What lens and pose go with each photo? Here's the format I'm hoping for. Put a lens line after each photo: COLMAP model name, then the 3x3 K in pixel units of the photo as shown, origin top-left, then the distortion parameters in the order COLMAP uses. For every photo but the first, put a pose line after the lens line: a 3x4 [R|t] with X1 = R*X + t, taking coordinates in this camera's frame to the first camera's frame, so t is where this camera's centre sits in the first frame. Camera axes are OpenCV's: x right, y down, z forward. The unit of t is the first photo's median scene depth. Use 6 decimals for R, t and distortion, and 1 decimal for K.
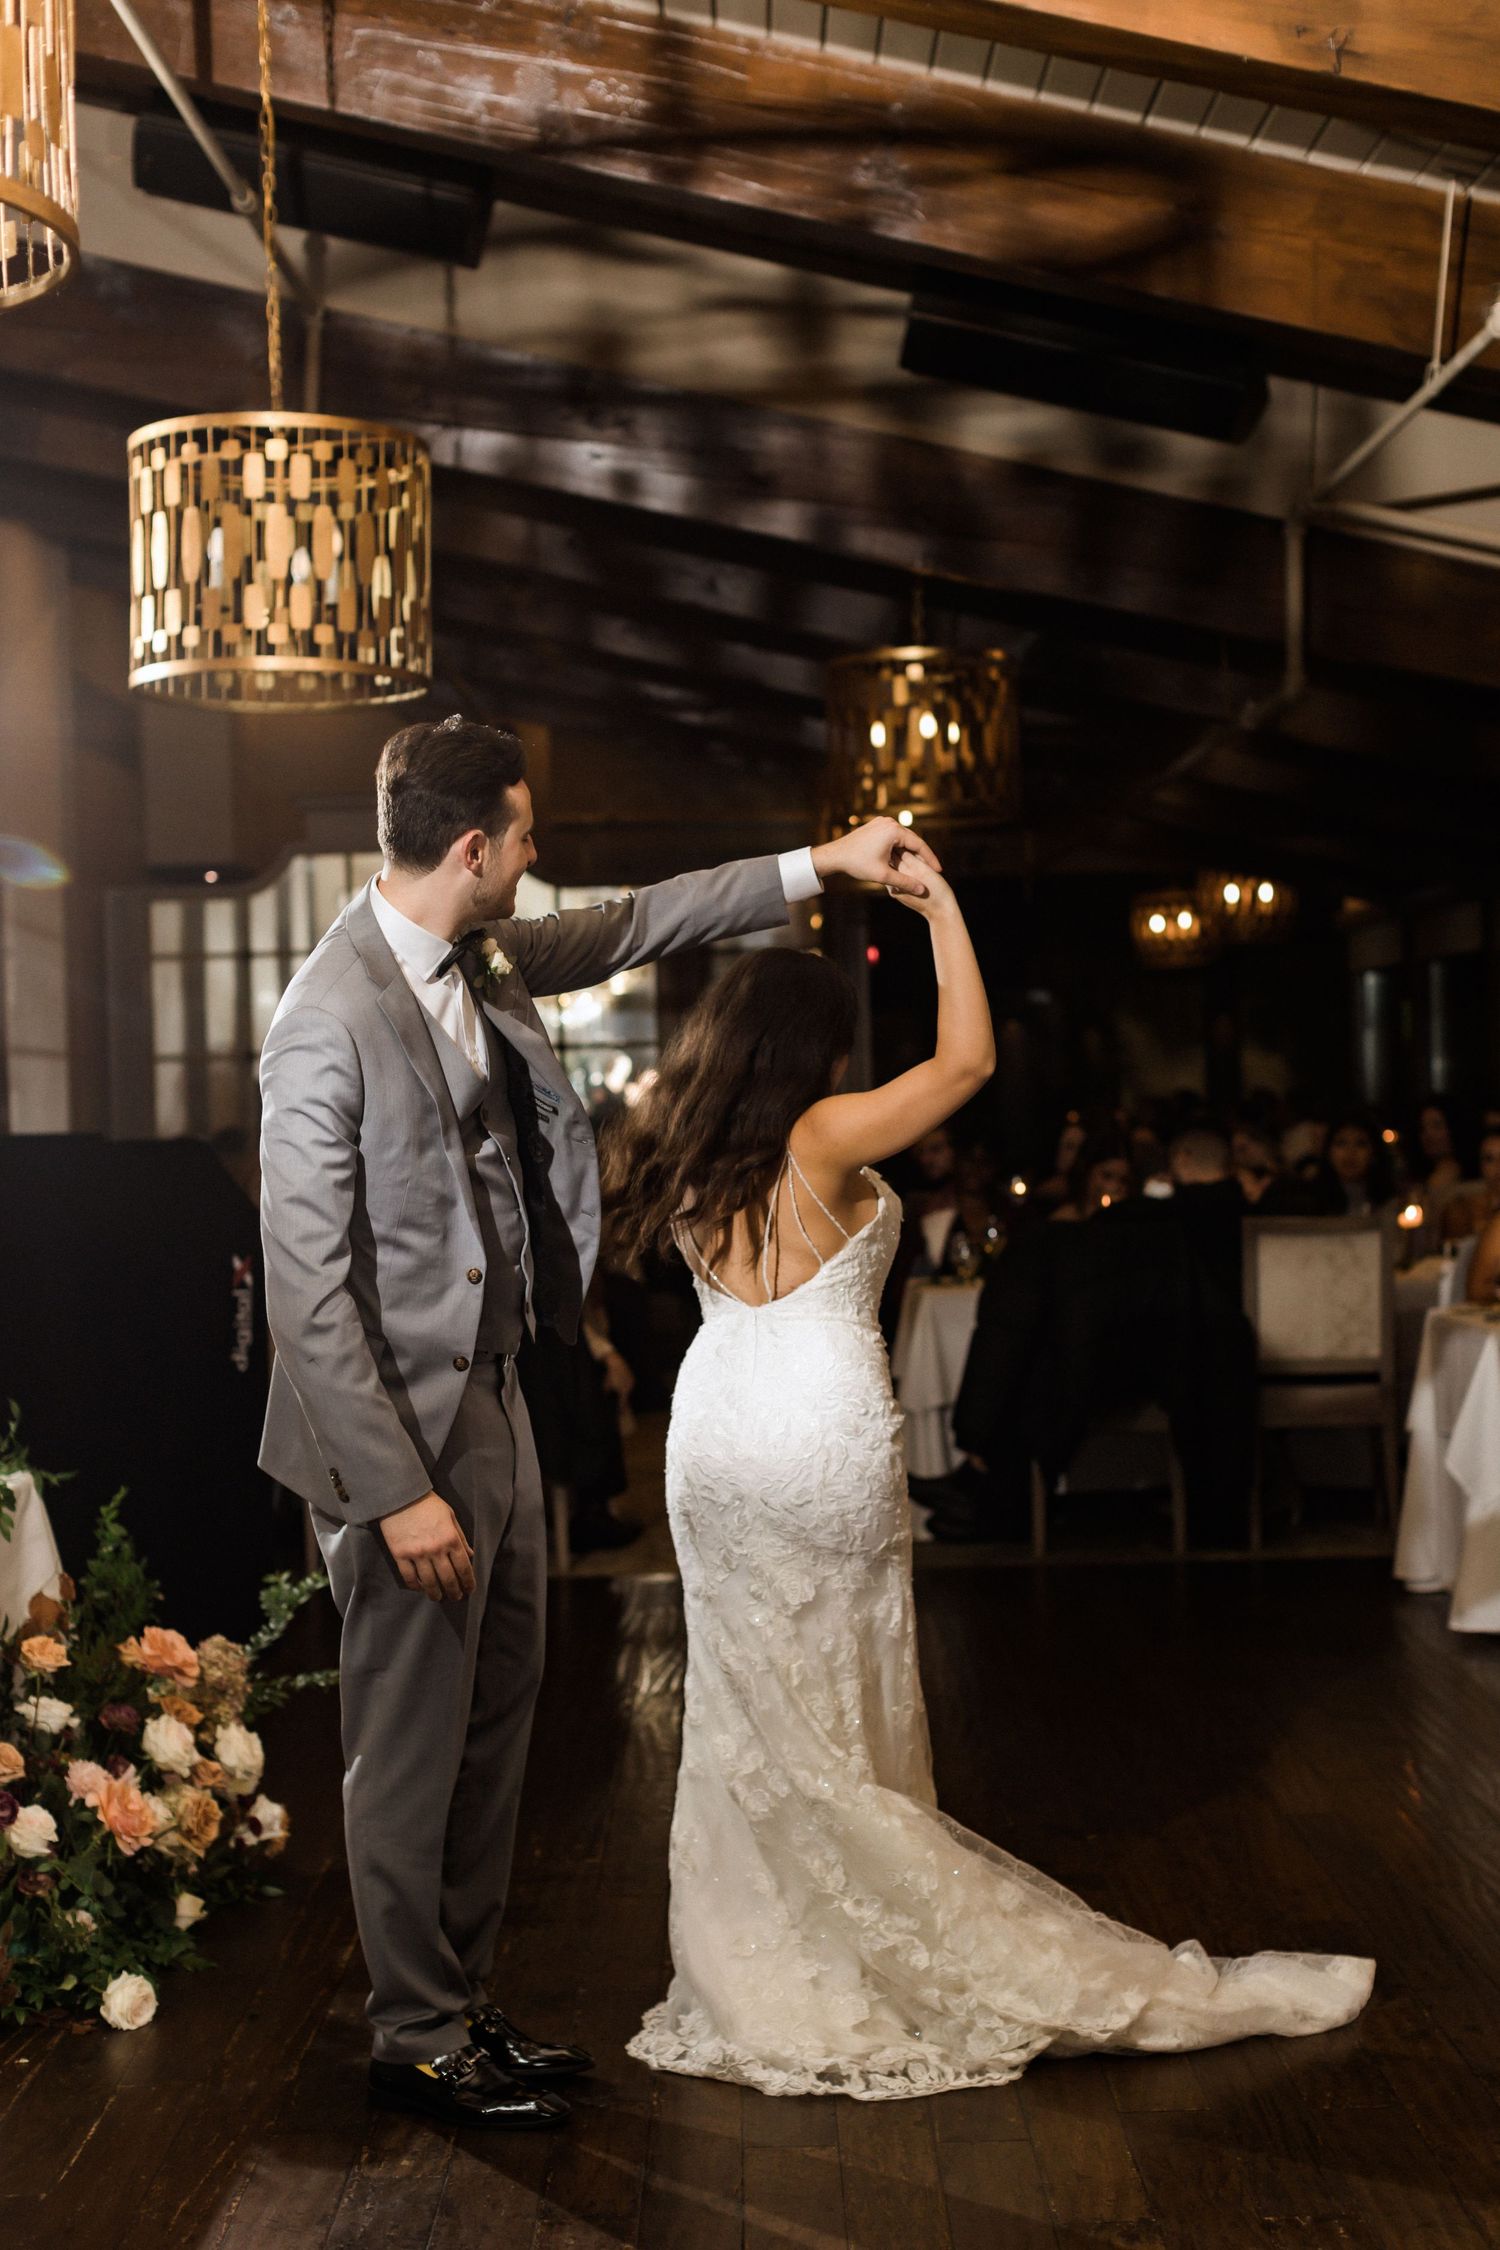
lens RADIAL K [[3404.3, 0, 684.9], [0, 3404.3, 1132.6], [0, 0, 1]] dist [0.022023, 0.000000]
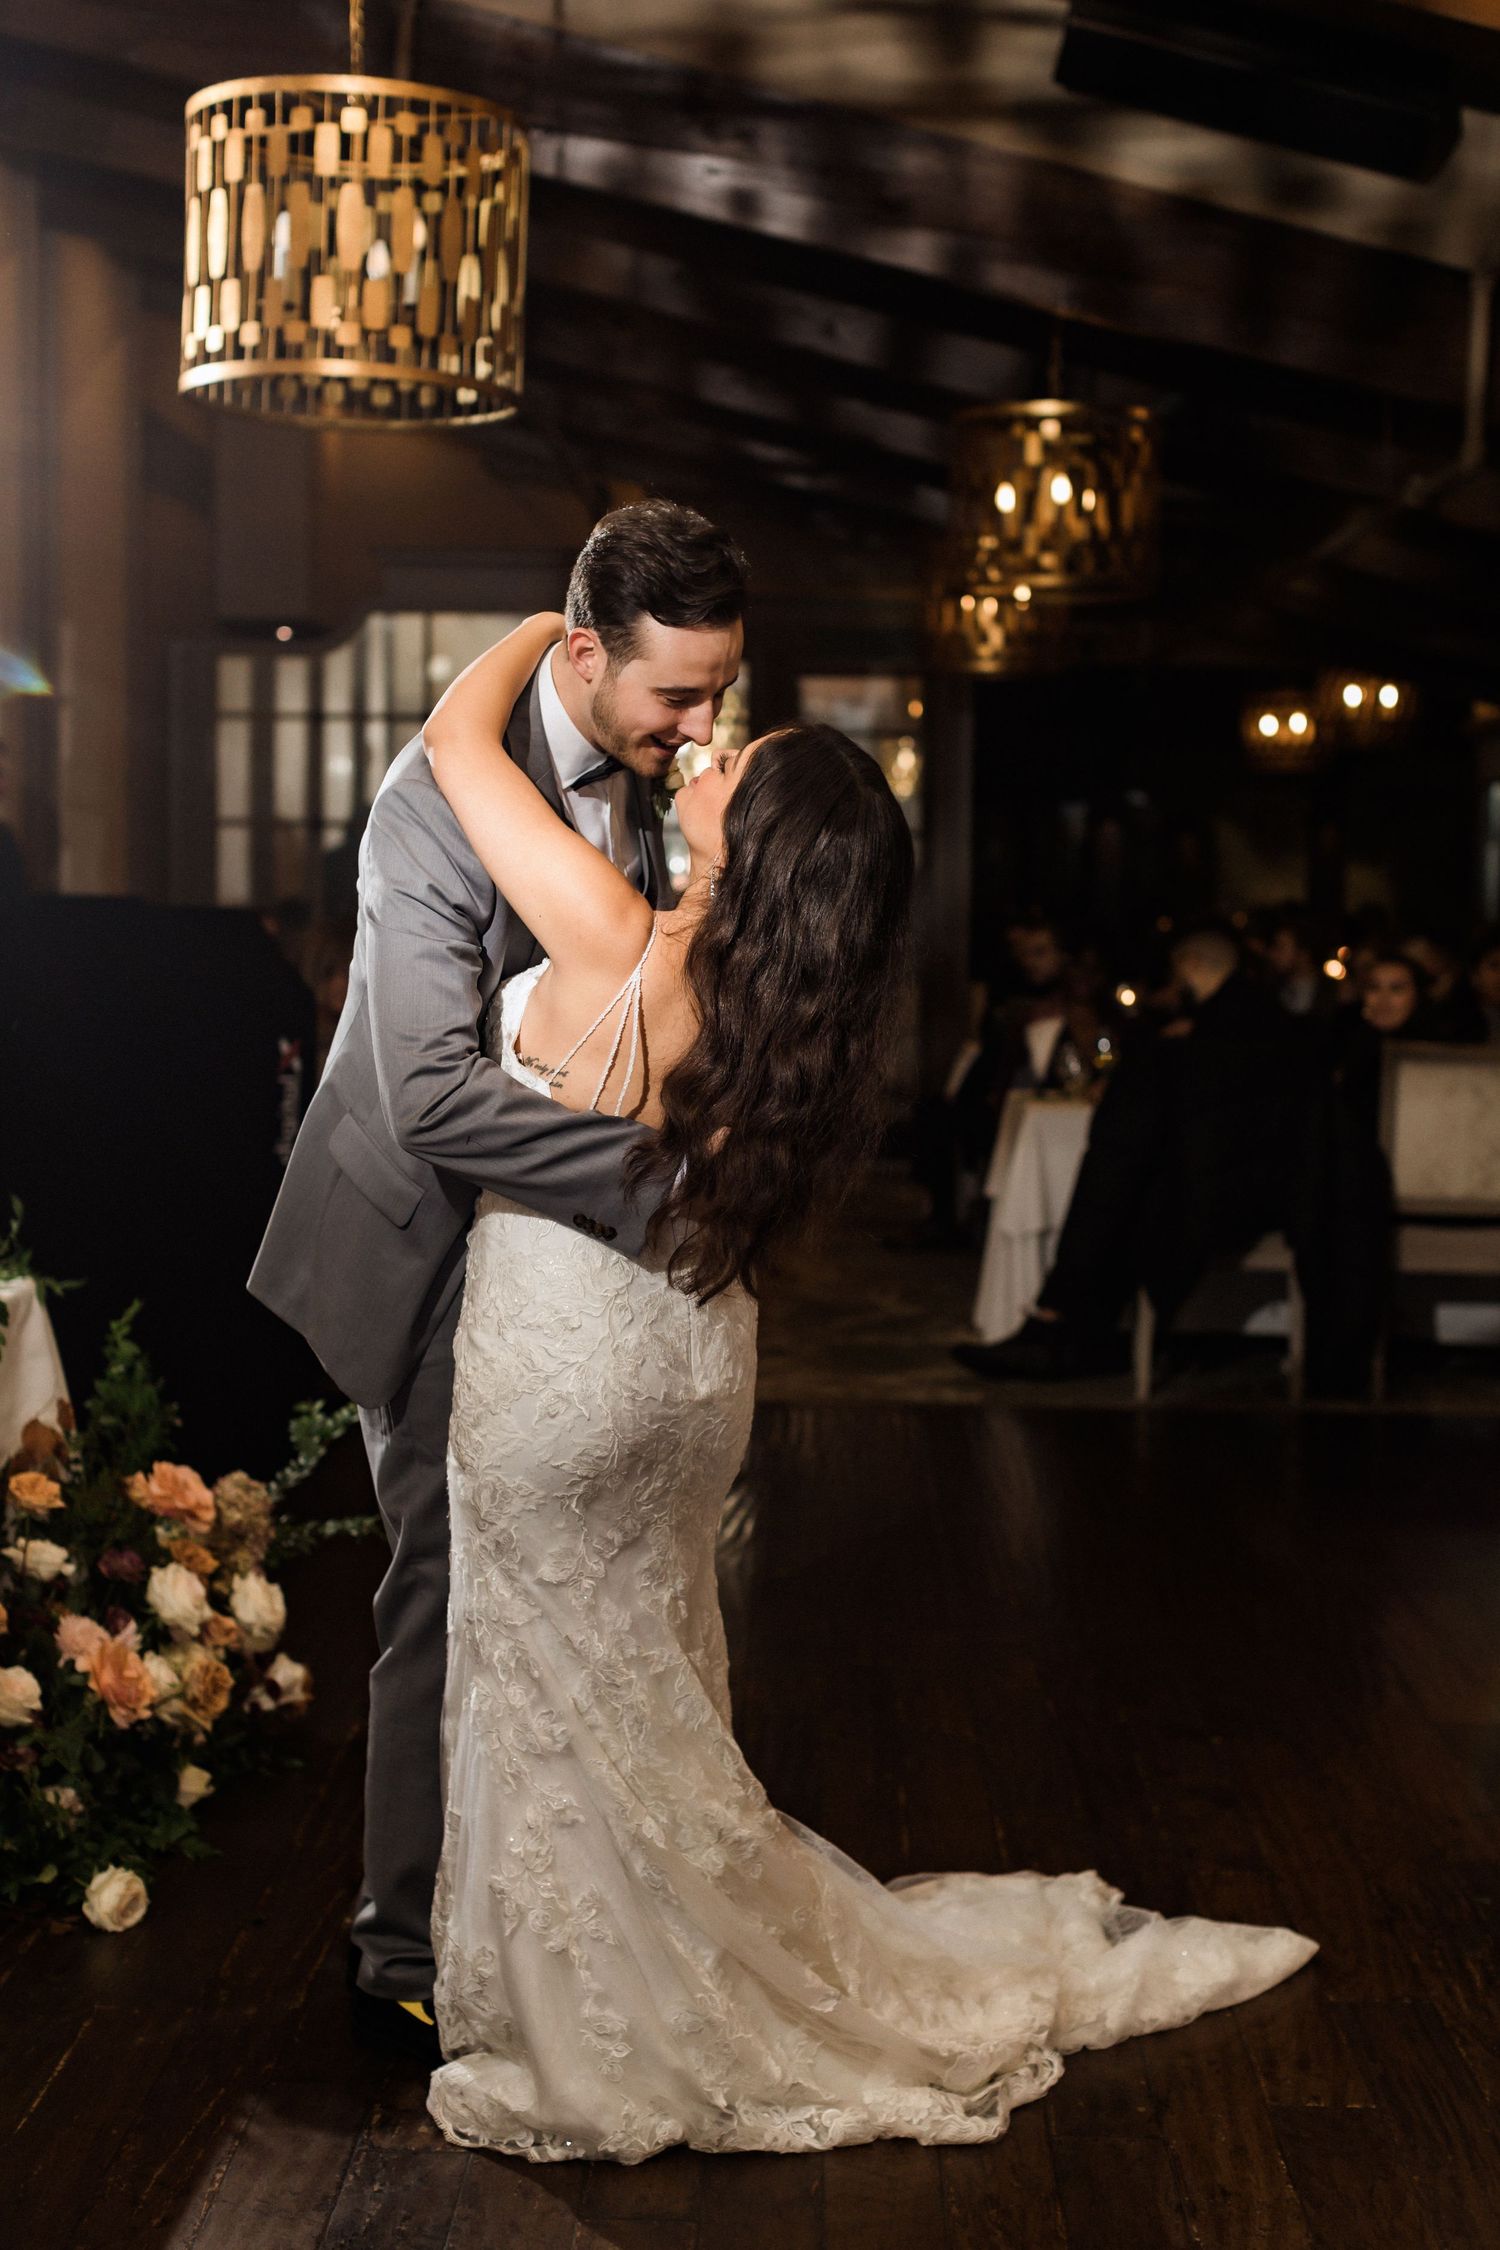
lens RADIAL K [[3404.3, 0, 735.3], [0, 3404.3, 1118.4], [0, 0, 1]] dist [0.022023, 0.000000]
pose [[0.999130, 0.041499, -0.004101, -0.007808], [-0.041199, 0.997529, 0.056910, 0.000784], [0.006453, -0.056691, 0.998371, 0.110824]]
